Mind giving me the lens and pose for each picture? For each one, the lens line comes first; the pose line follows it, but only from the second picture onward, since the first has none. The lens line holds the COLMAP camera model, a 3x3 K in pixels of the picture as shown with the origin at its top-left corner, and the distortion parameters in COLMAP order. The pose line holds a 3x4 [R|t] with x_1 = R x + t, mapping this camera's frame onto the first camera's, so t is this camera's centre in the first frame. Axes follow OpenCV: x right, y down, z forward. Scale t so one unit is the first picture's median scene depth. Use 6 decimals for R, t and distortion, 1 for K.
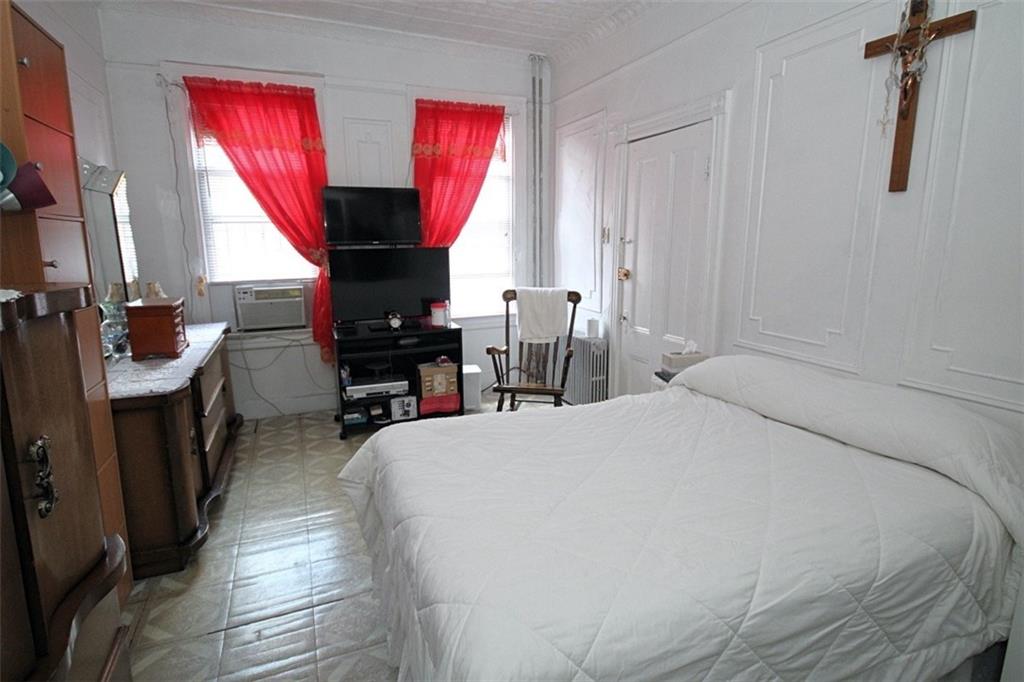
lens RADIAL K [[510.3, 0, 524.5], [0, 510.3, 337.2], [0, 0, 1]] dist [-0.000667, -0.000345]
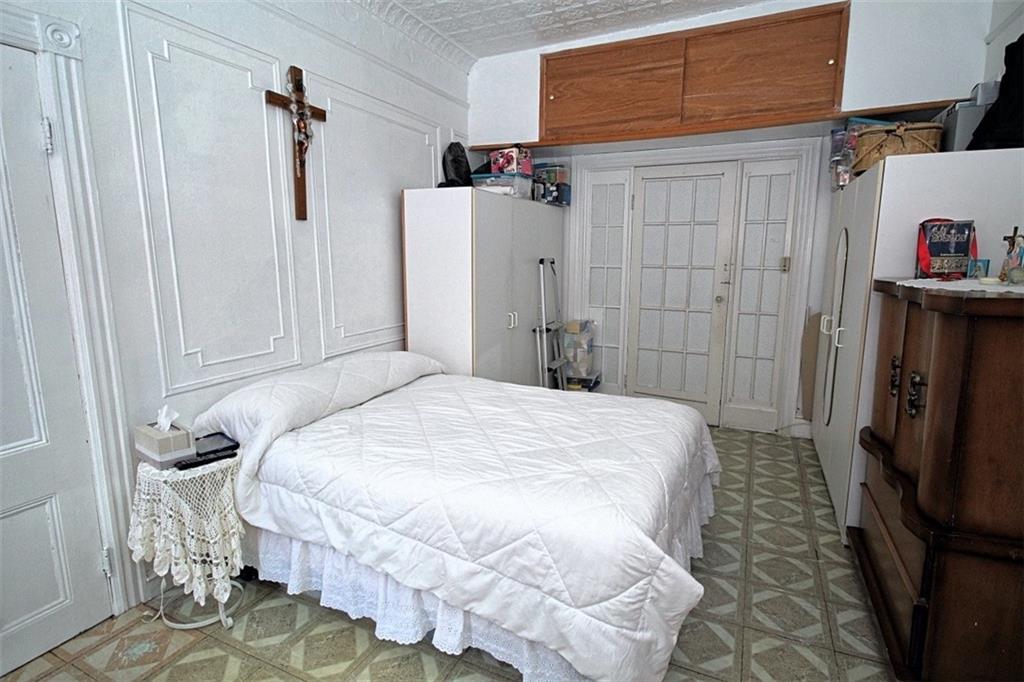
lens RADIAL K [[510.3, 0, 524.5], [0, 510.3, 337.2], [0, 0, 1]] dist [-0.000667, -0.000345]
pose [[-0.658317, -0.121196, 0.742920, -0.693030], [0.145857, 0.947710, 0.283850, -0.294891], [-0.738474, 0.295223, -0.606217, 1.503748]]
